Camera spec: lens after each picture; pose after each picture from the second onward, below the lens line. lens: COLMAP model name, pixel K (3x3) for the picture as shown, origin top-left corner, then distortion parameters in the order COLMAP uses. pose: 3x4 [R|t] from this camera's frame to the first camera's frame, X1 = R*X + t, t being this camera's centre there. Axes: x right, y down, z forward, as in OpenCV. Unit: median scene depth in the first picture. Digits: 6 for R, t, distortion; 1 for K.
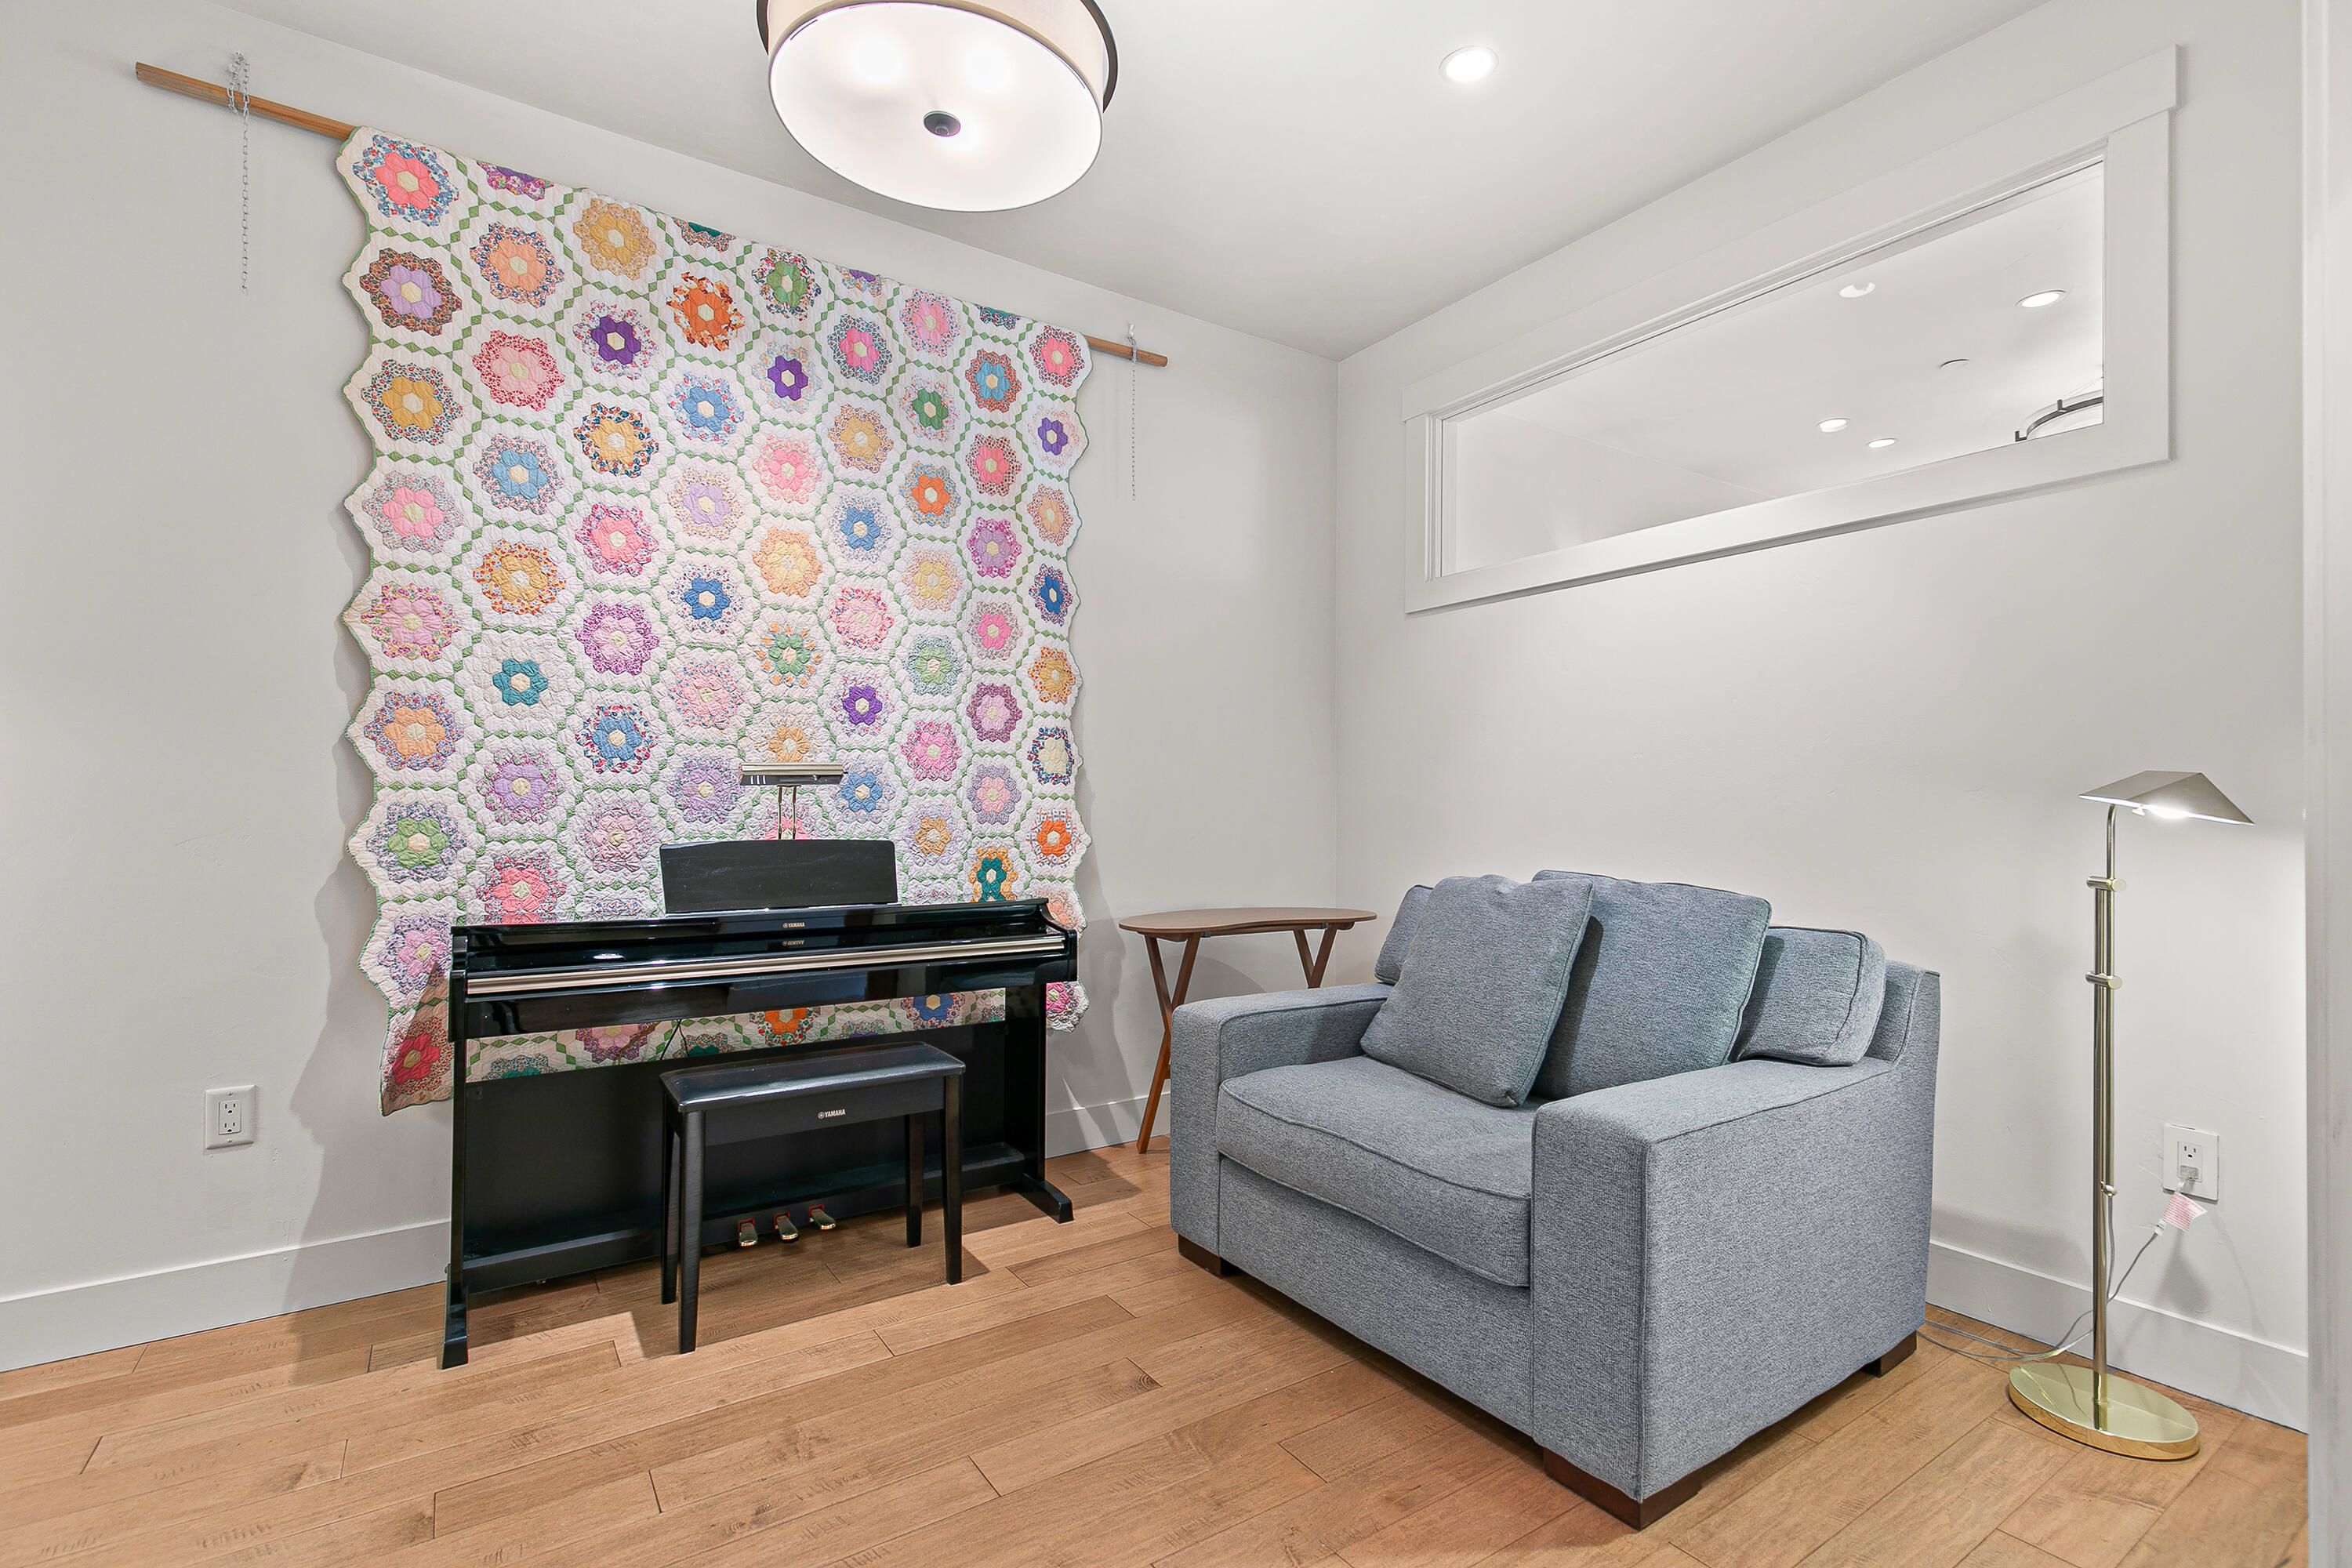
lens RADIAL K [[1076.8, 0, 1197.2], [0, 1076.8, 787.8], [0, 0, 1]] dist [0.010281, -0.001728]
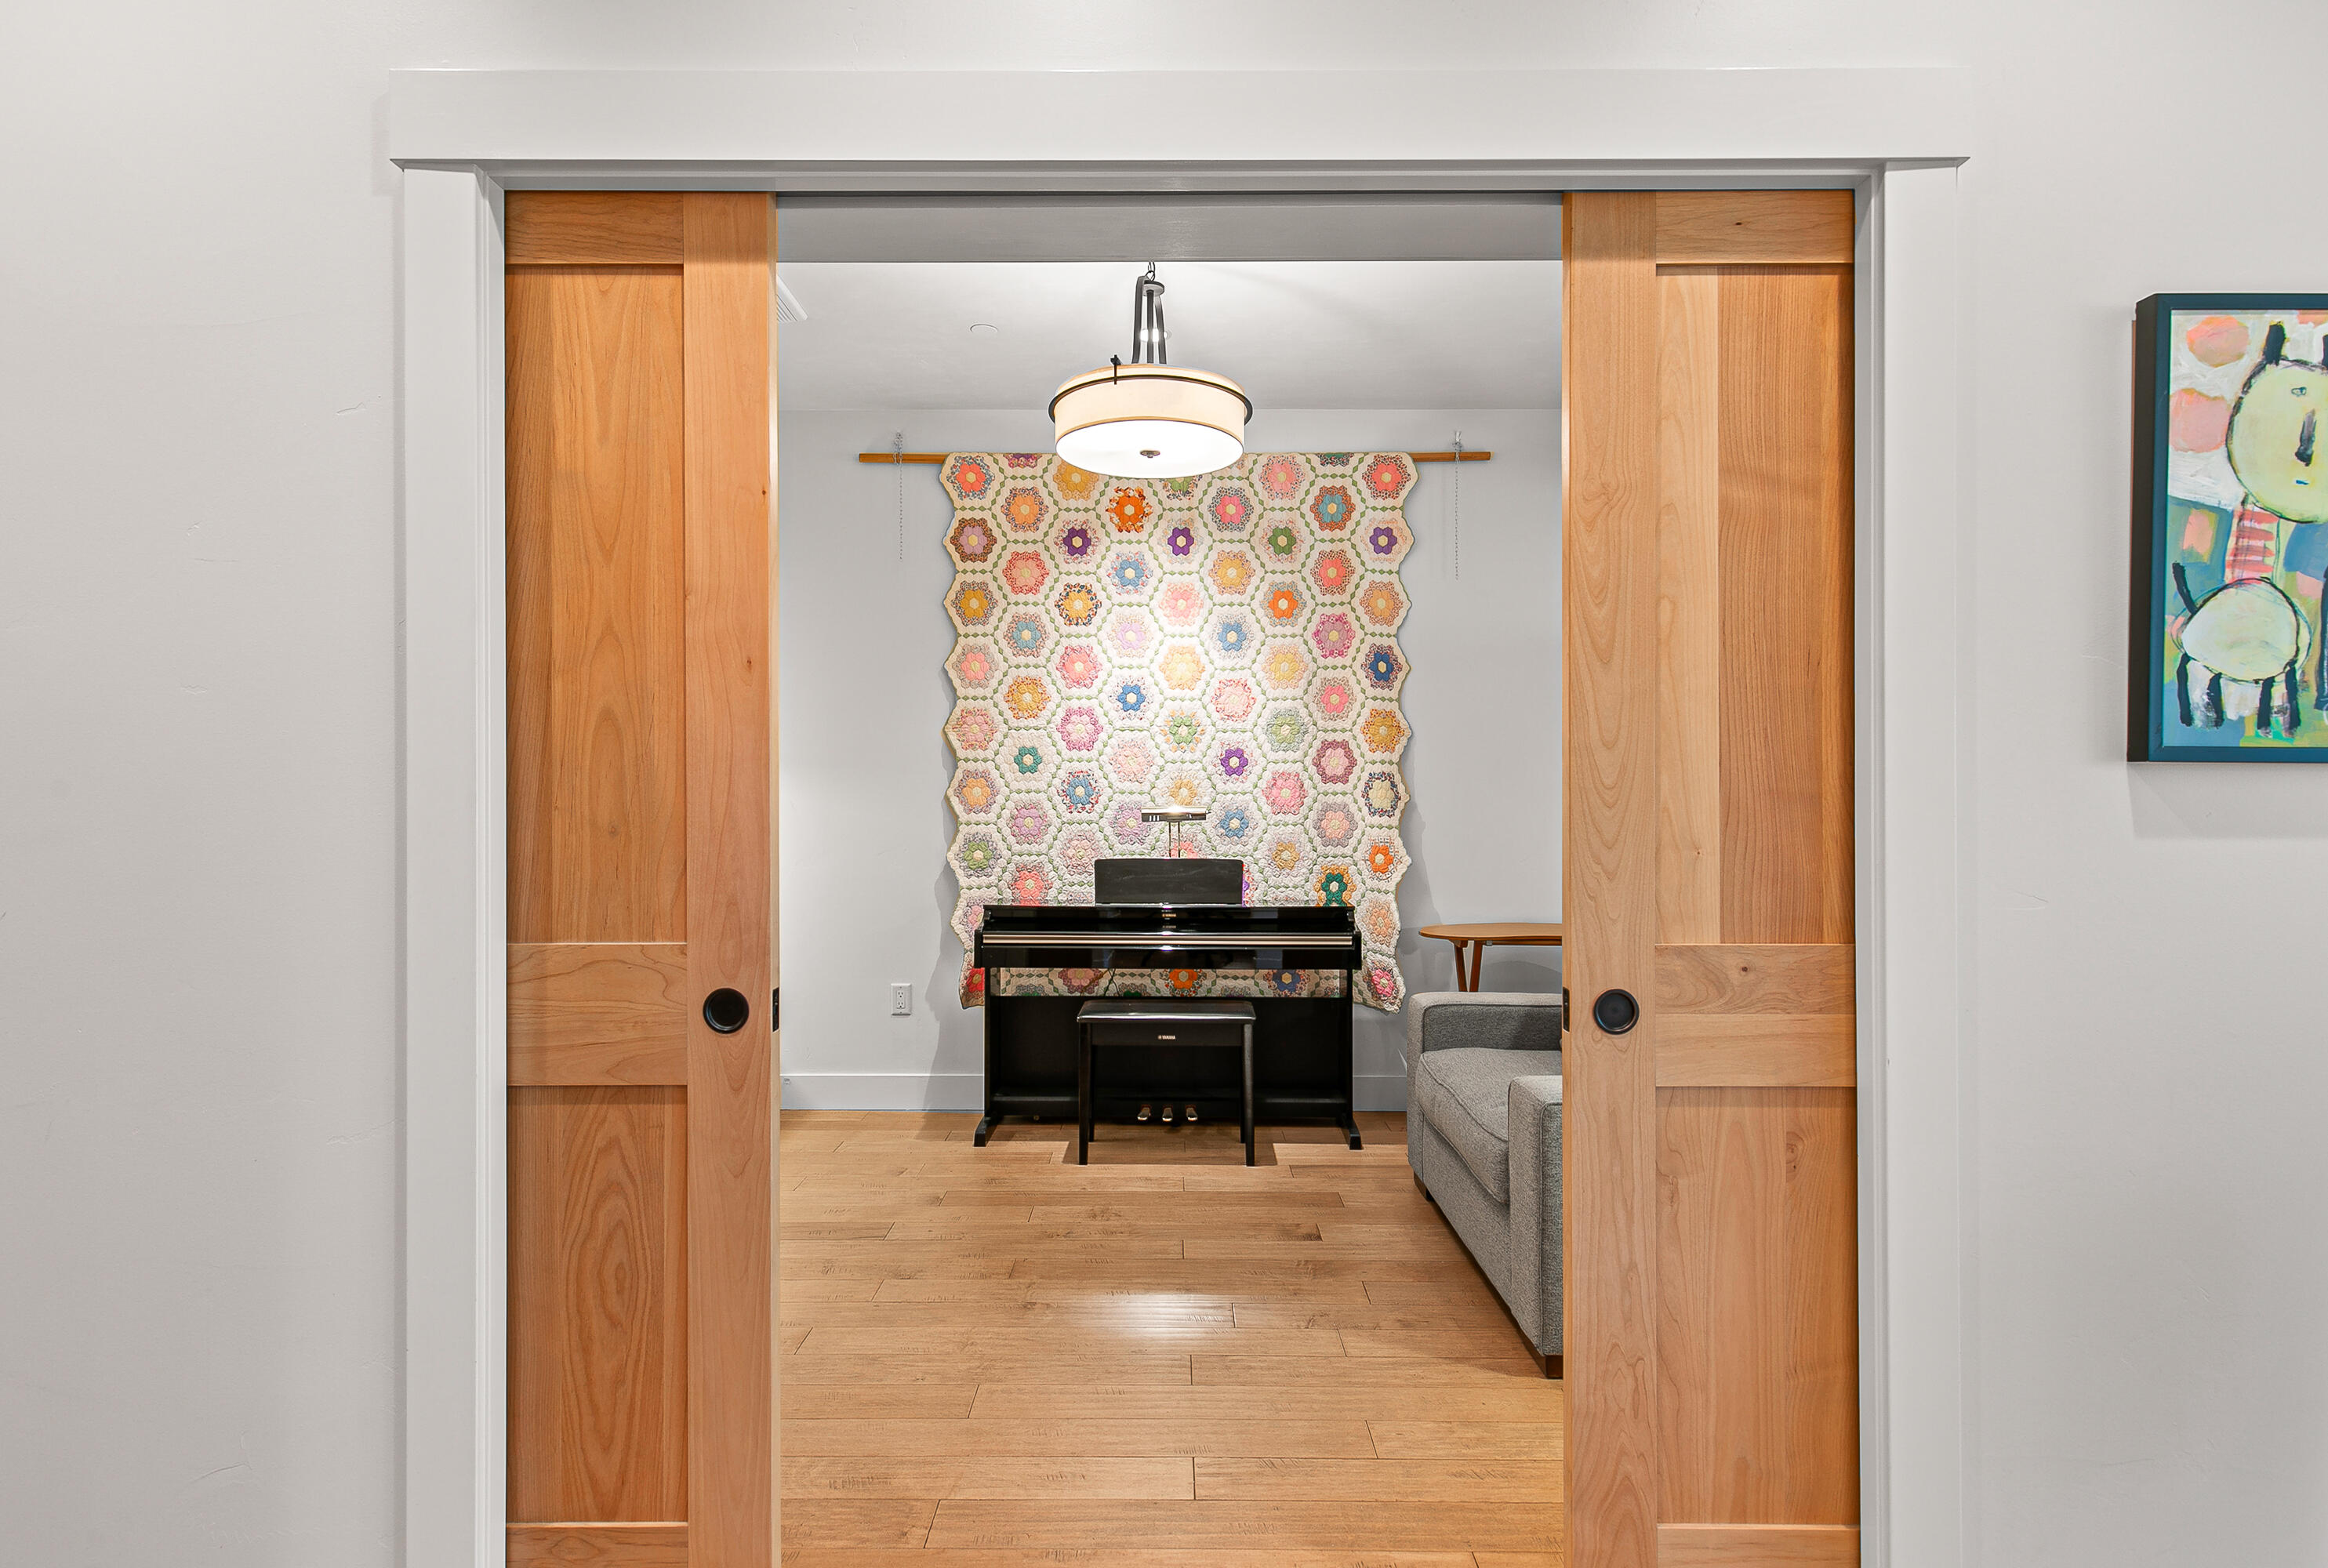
lens RADIAL K [[1065.8, 0, 1144.0], [0, 1065.8, 789.7], [0, 0, 1]] dist [0.010281, -0.001728]
pose [[0.826596, -0.009085, -0.562722, 0.427000], [0.011631, 0.999932, 0.000943, -0.049109], [0.562675, -0.007324, 0.826645, -0.246406]]
